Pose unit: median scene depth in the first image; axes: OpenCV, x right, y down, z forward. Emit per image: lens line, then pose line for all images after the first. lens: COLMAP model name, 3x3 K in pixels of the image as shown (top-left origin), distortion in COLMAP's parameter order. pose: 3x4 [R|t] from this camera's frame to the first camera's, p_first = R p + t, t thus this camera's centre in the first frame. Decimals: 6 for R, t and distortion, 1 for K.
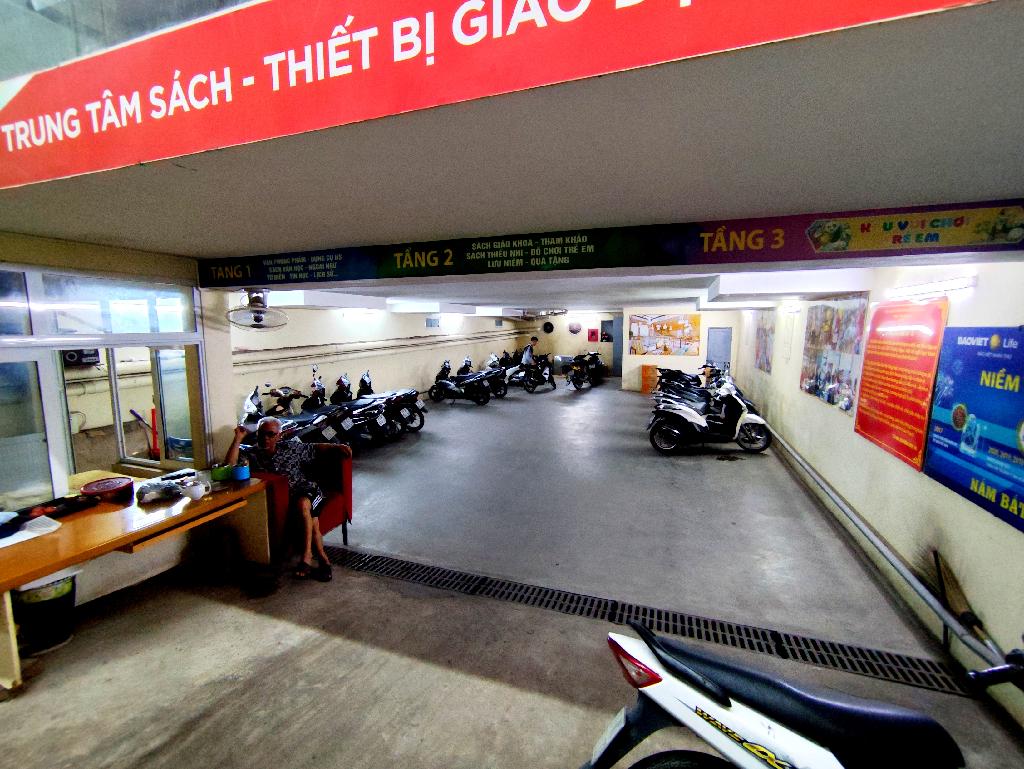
lens RADIAL K [[464.3, 0, 511.8], [0, 464.3, 391.9], [0, 0, 1]] dist [-0.007523, 0.000605]
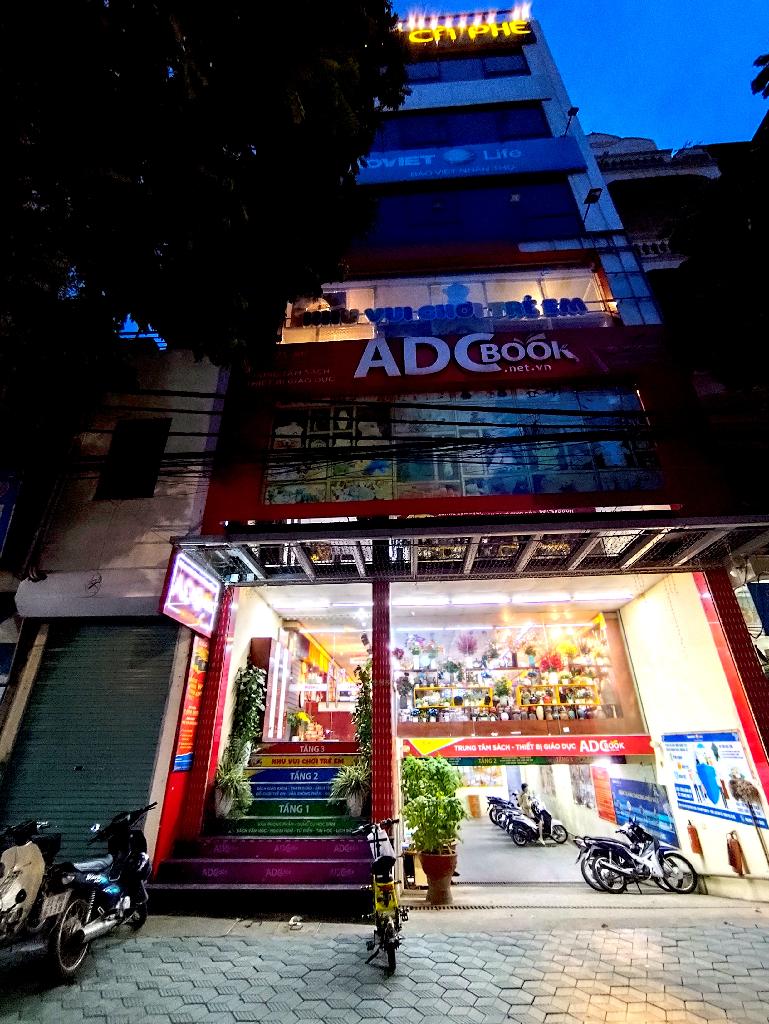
lens RADIAL K [[464.3, 0, 385.5], [0, 464.3, 507.4], [0, 0, 1]] dist [-0.007523, 0.000605]
pose [[0.960462, 0.119442, 0.251490, -0.859599], [0.050289, 0.814013, -0.578665, 0.068151], [-0.273833, 0.568433, 0.775822, -1.129720]]
